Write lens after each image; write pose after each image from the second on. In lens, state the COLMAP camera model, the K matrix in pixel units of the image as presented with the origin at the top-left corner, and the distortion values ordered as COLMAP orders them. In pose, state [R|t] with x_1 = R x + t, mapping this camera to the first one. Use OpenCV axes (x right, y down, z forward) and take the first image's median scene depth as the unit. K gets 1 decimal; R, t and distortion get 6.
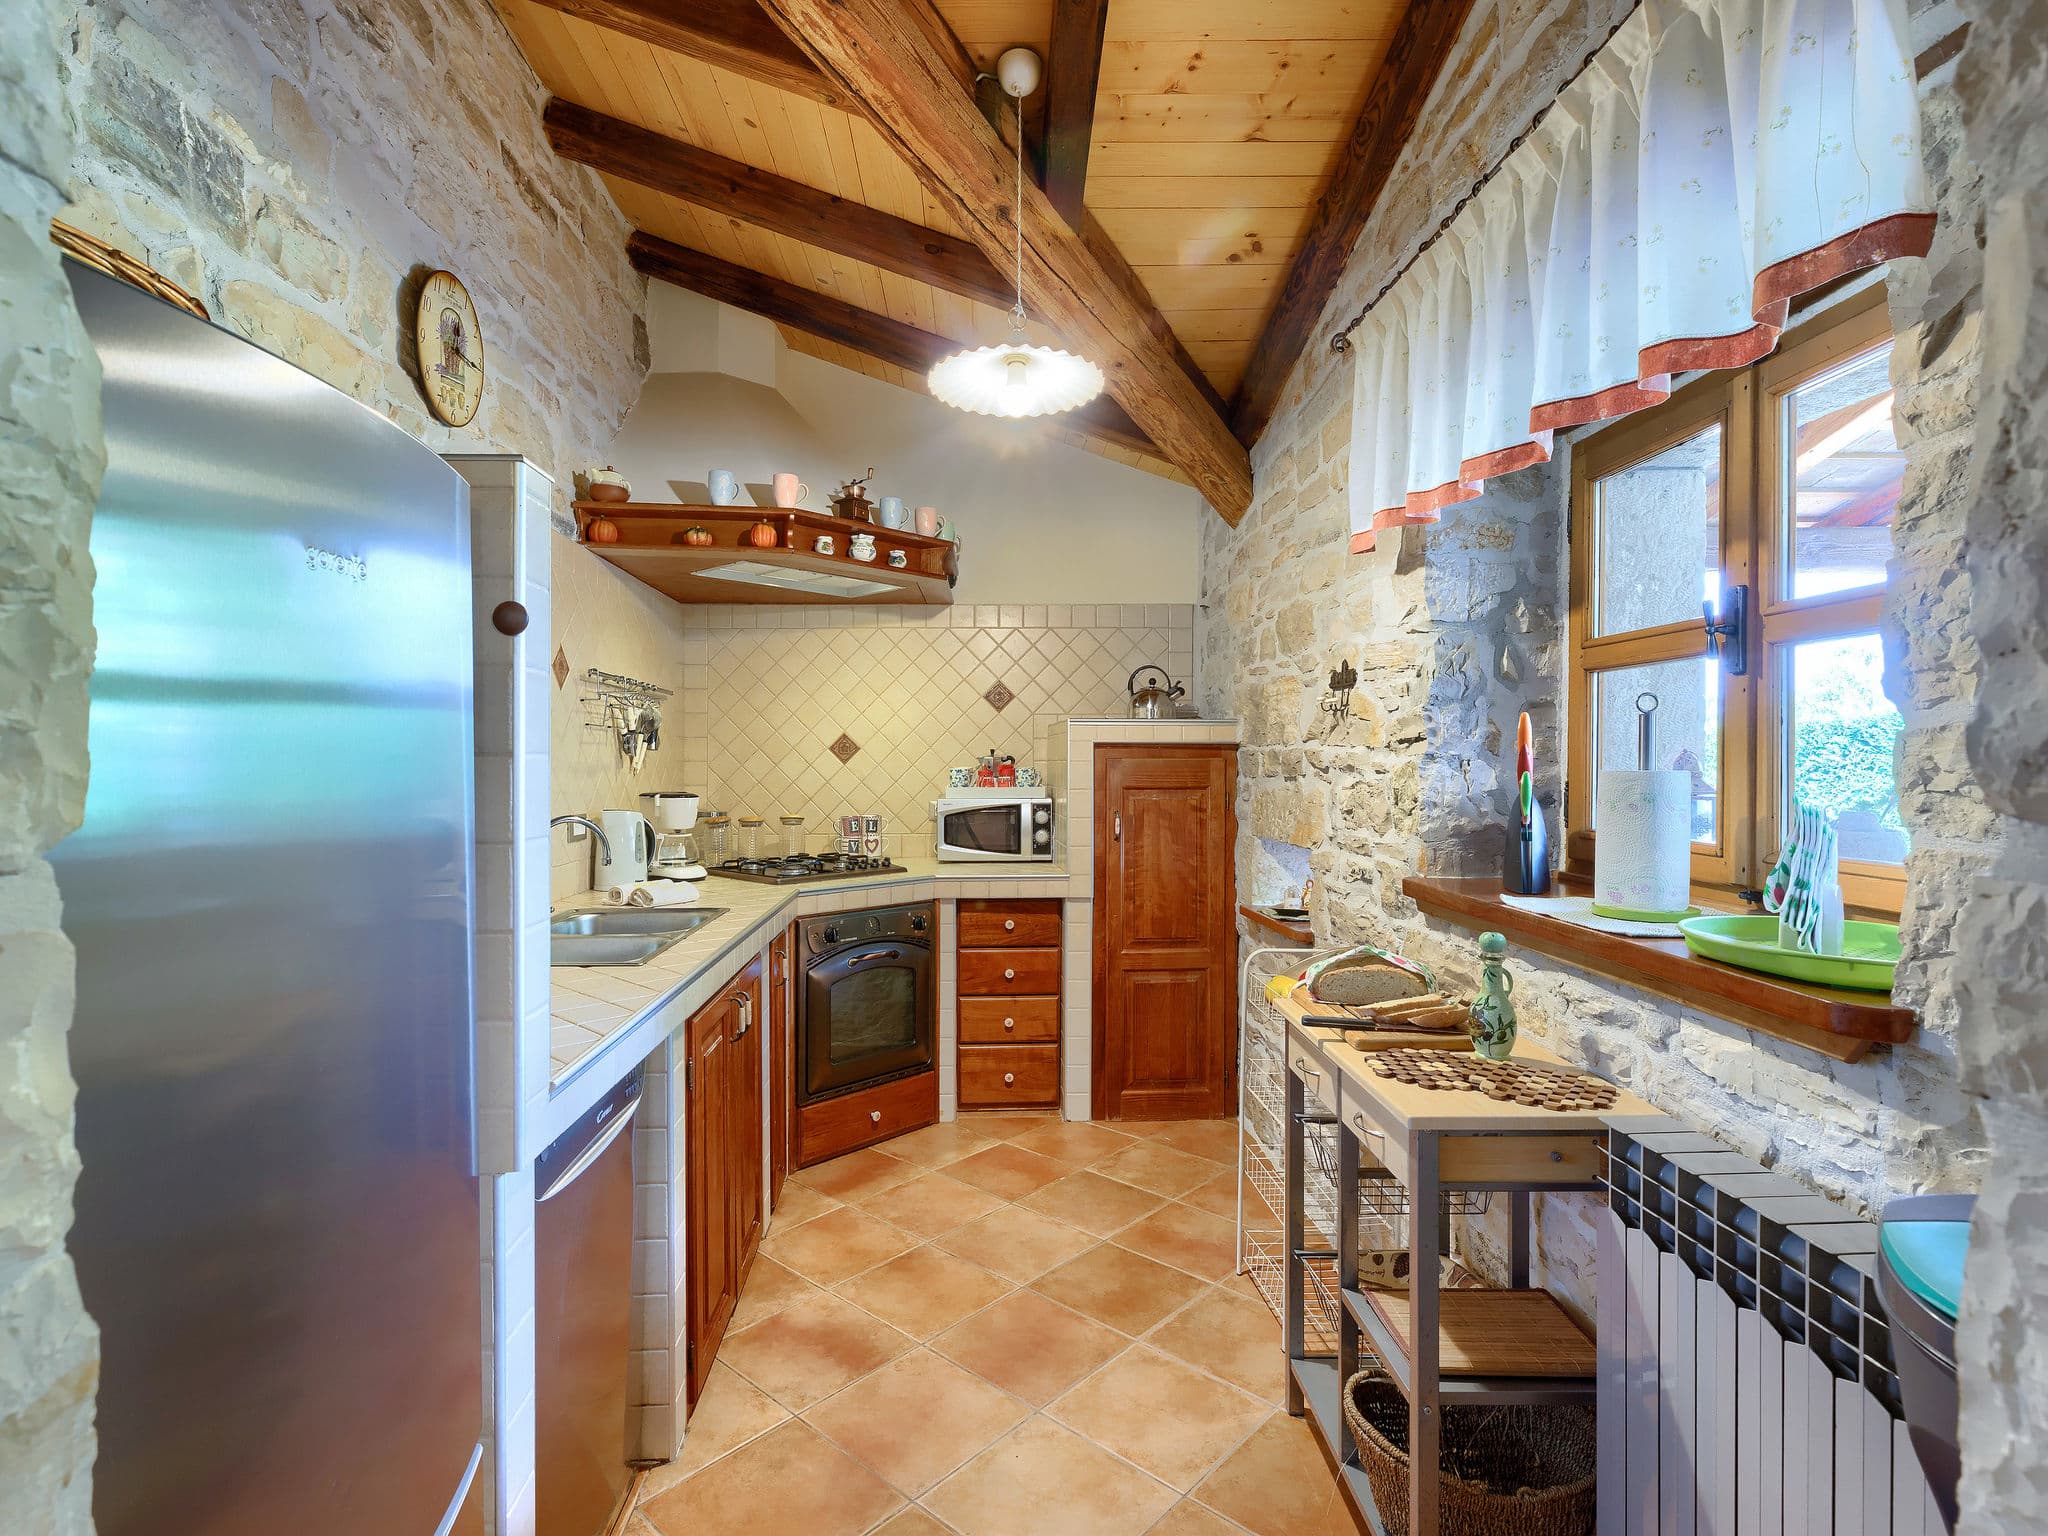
lens RADIAL K [[1021.5, 0, 1024.0], [0, 1021.5, 768.0], [0, 0, 1]] dist [-0.000983, 0.000478]
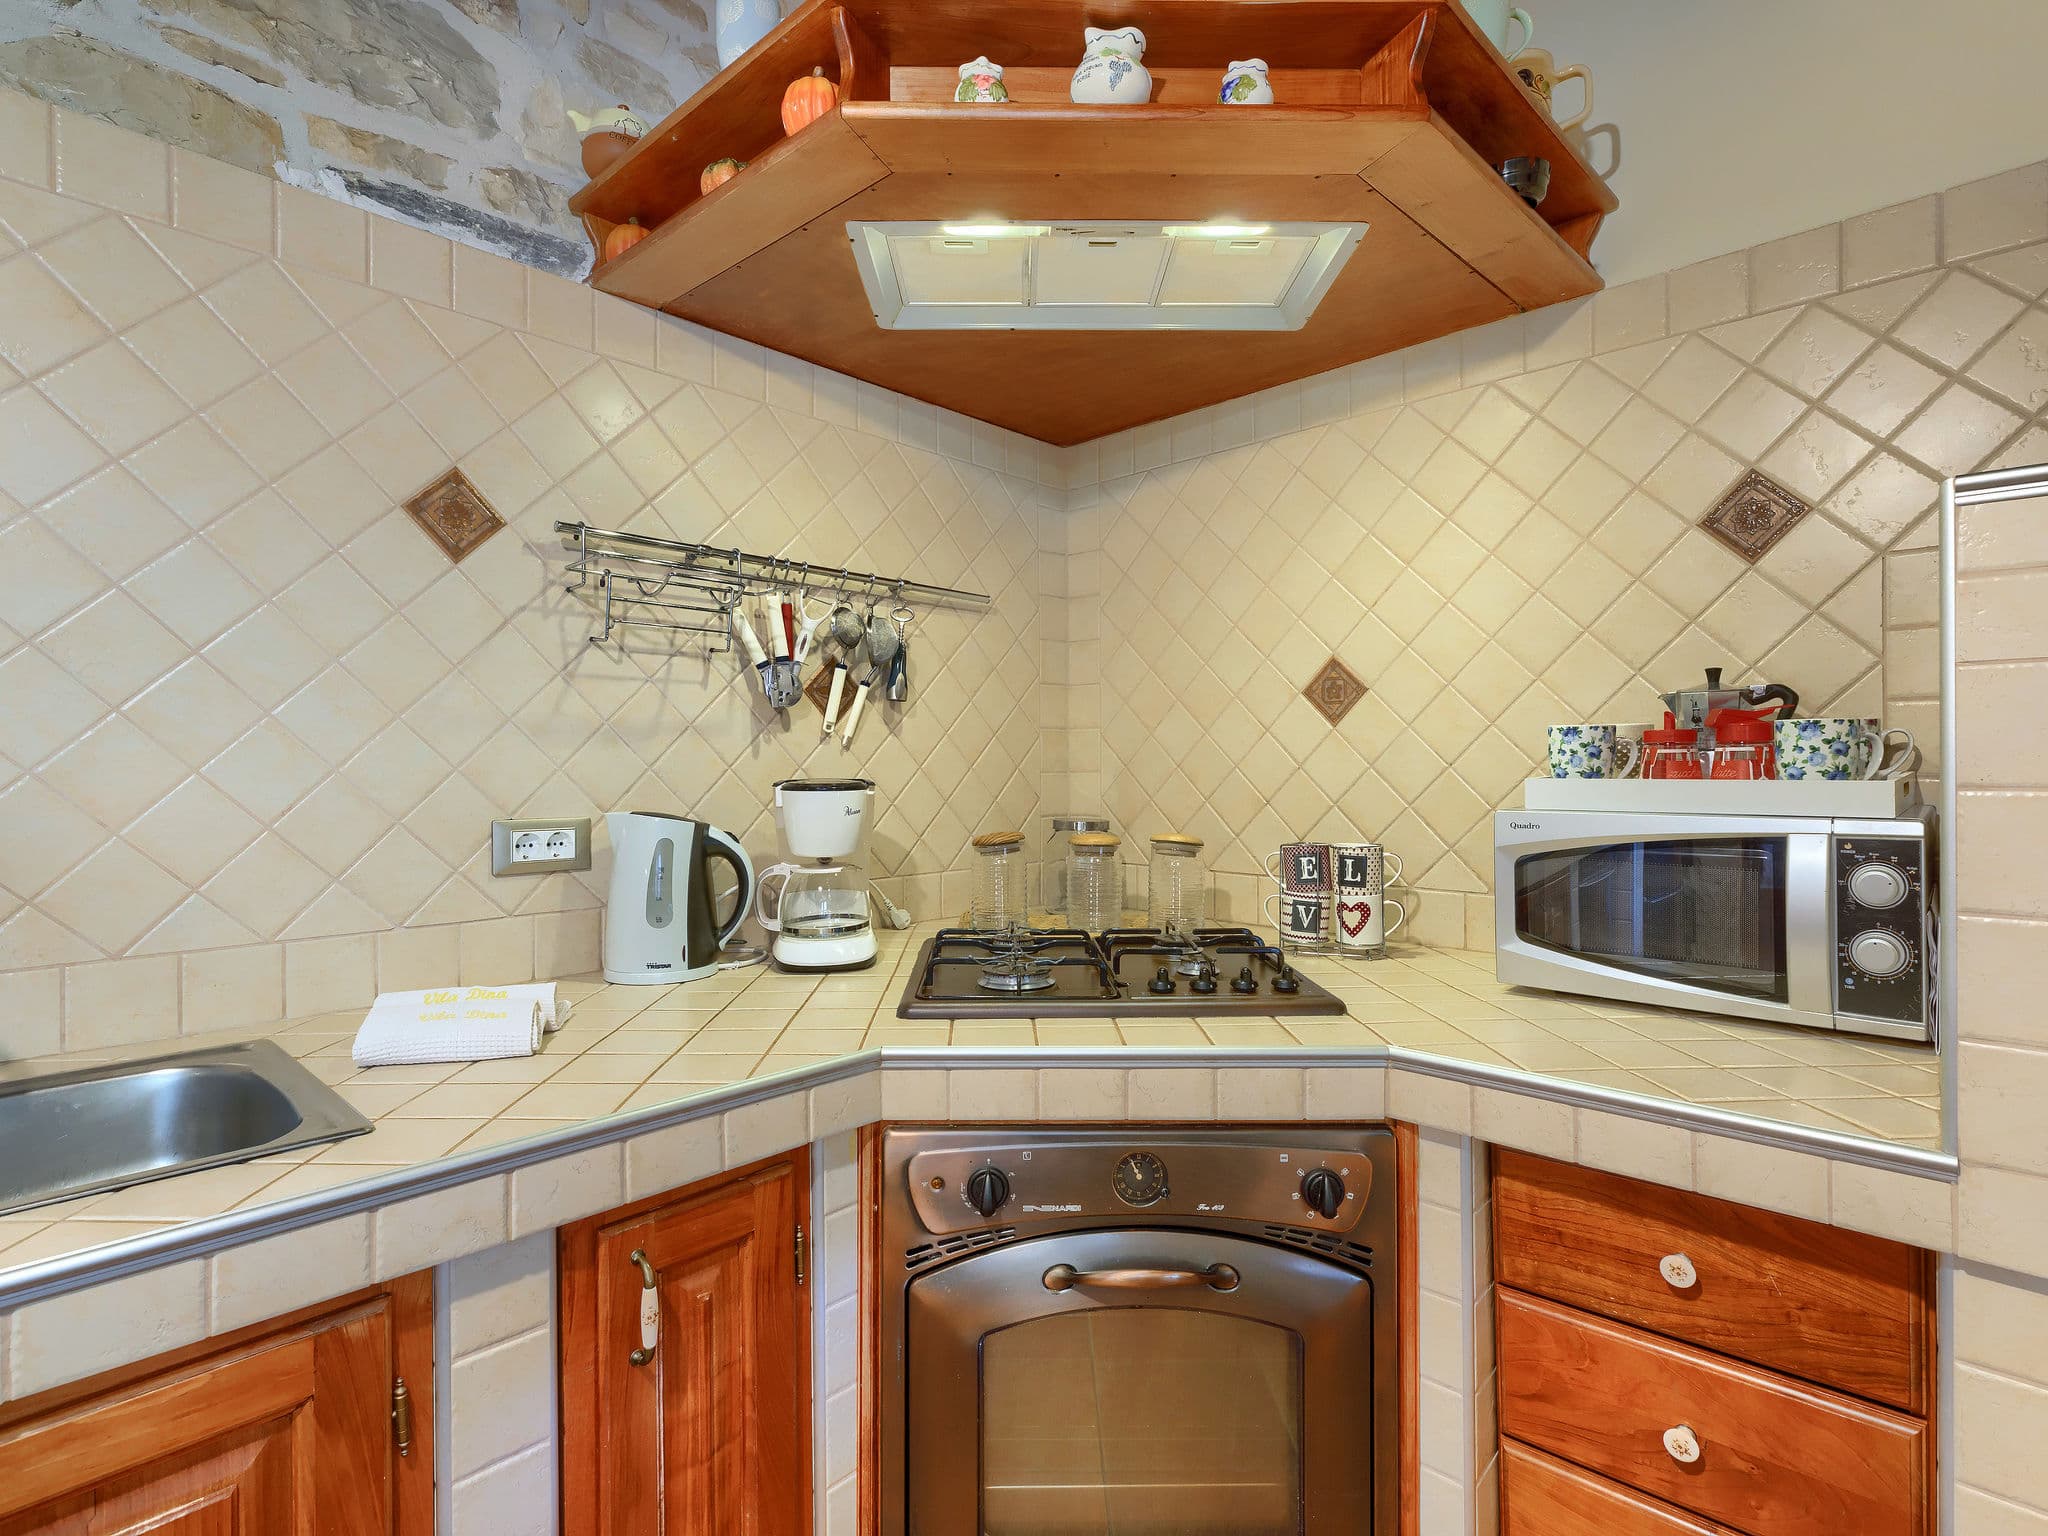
lens RADIAL K [[1021.5, 0, 1024.0], [0, 1021.5, 768.0], [0, 0, 1]] dist [-0.000983, 0.000478]
pose [[0.688459, 0.002100, -0.725272, 0.059853], [-0.002166, 0.999997, 0.000839, 0.015478], [0.725272, 0.000993, 0.688462, 0.630175]]
